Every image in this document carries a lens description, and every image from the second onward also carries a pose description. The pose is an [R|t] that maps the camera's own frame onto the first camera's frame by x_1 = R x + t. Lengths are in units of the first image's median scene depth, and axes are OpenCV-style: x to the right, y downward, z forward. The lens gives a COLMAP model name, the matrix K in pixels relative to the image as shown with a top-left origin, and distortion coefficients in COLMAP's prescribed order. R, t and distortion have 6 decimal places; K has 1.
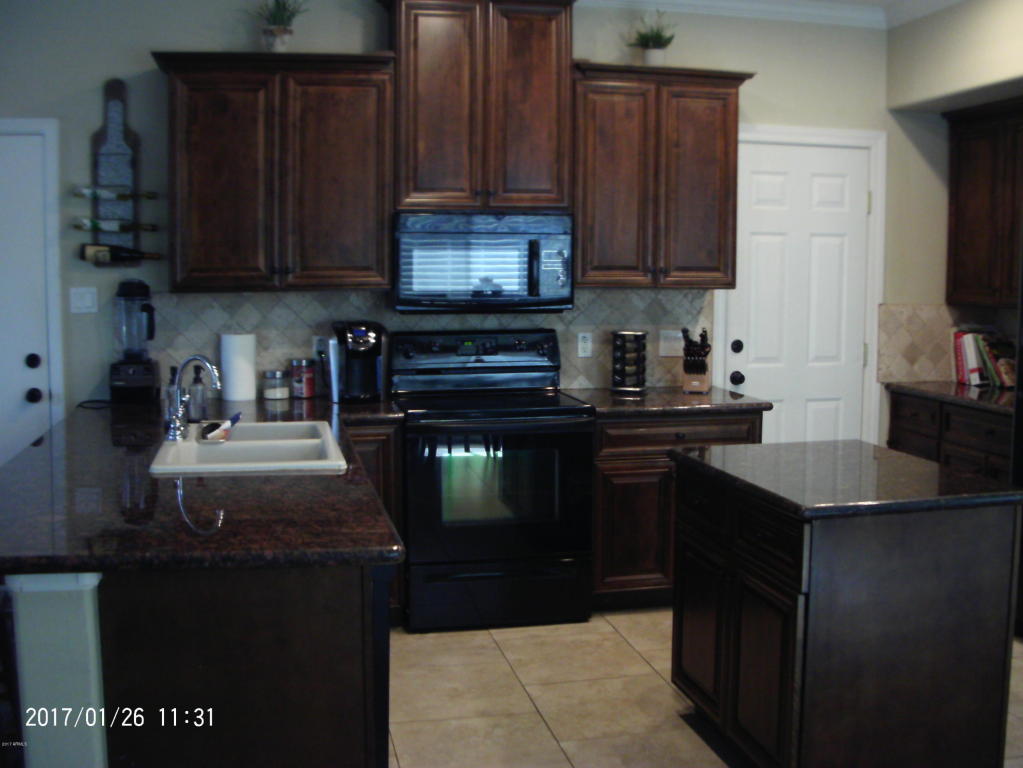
lens RADIAL K [[1137.5, 0, 535.4], [0, 1137.5, 395.0], [0, 0, 1]] dist [-0.226320, 0.262796]
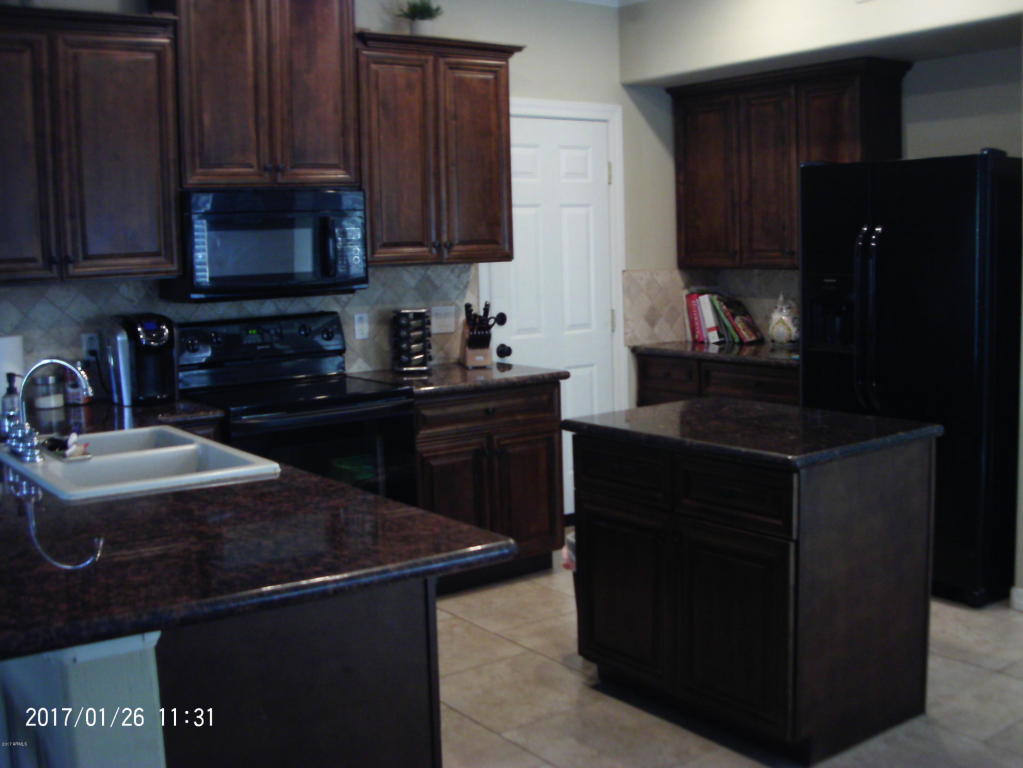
lens RADIAL K [[1131.8, 0, 511.5], [0, 1131.8, 384.0], [0, 0, 1]] dist [-0.272216, 0.336718]
pose [[0.923332, -0.075855, 0.376435, -0.213518], [0.074345, 0.997060, 0.018560, -0.004130], [-0.376736, 0.010849, 0.926257, 0.079177]]
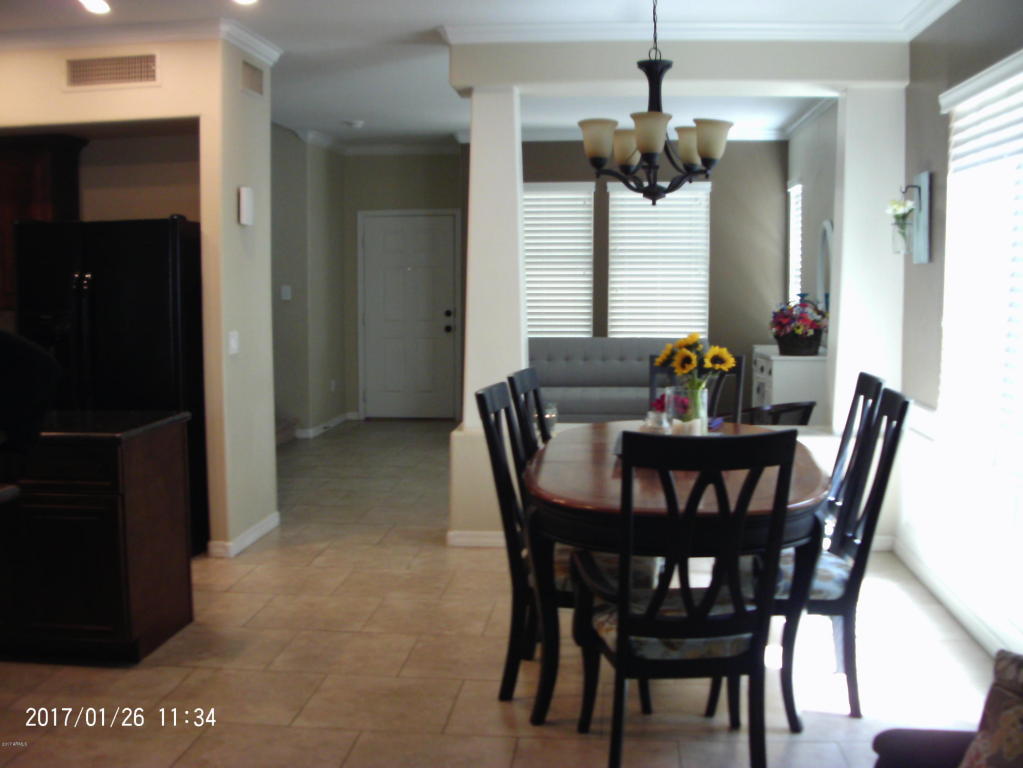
lens RADIAL K [[1137.5, 0, 535.4], [0, 1137.5, 395.0], [0, 0, 1]] dist [-0.226320, 0.262796]
pose [[0.311512, -0.101804, 0.944773, -0.527150], [0.109319, 0.991483, 0.070793, 0.001039], [-0.943933, 0.081229, 0.319988, 0.004119]]
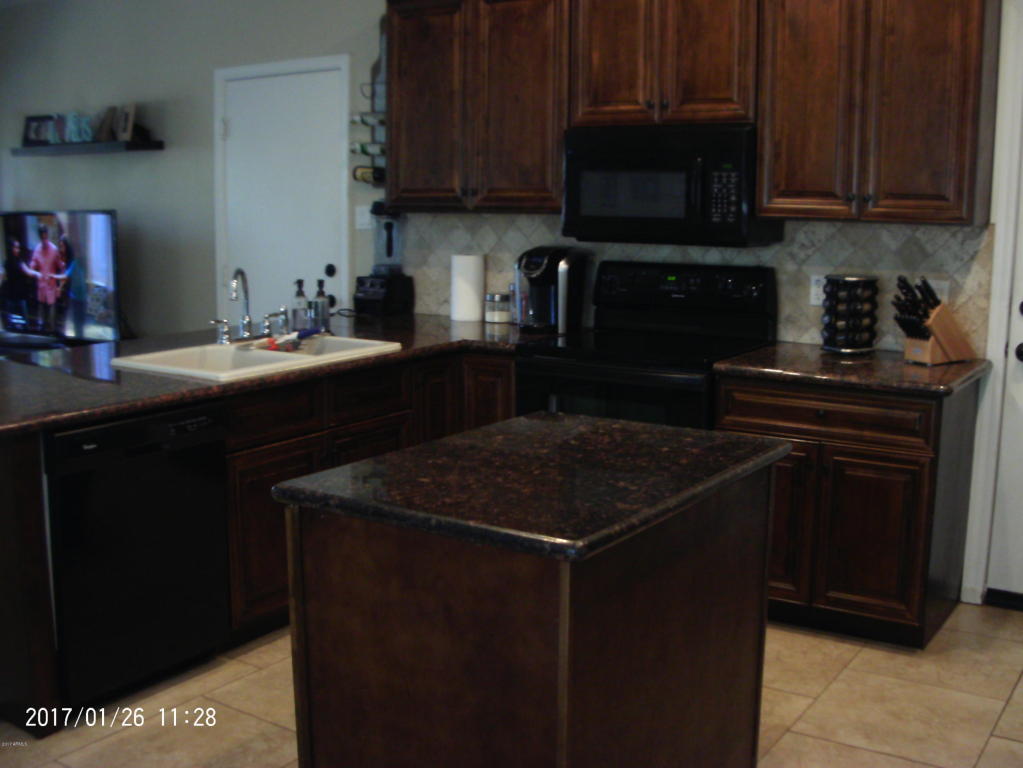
lens RADIAL K [[1170.9, 0, 511.5], [0, 1170.9, 384.0], [0, 0, 1]] dist [-0.203545, 0.019047]
pose [[0.683287, 0.119482, -0.720308, 0.523843], [-0.086492, 0.992819, 0.082638, -0.028567], [0.725009, 0.005835, 0.688714, 0.297685]]
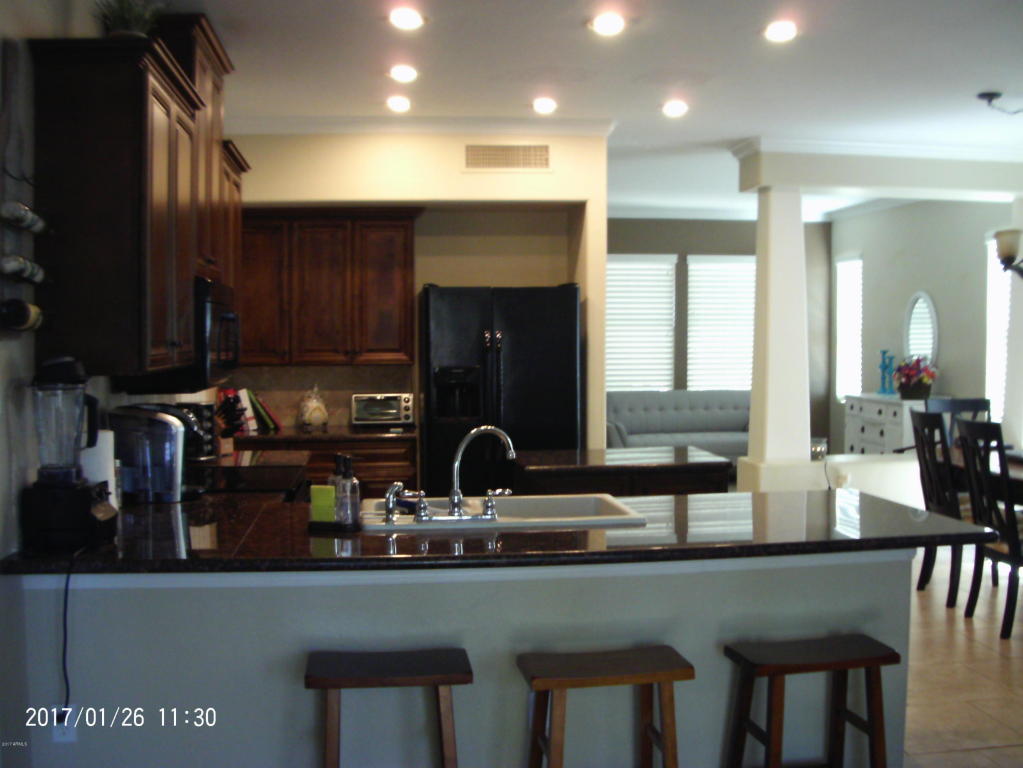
lens RADIAL K [[1137.5, 0, 535.4], [0, 1137.5, 395.0], [0, 0, 1]] dist [-0.226320, 0.262796]
pose [[0.094628, -0.054623, 0.994013, -0.912797], [0.116195, 0.992275, 0.043466, -0.072583], [-0.988708, 0.111386, 0.100244, 0.615284]]
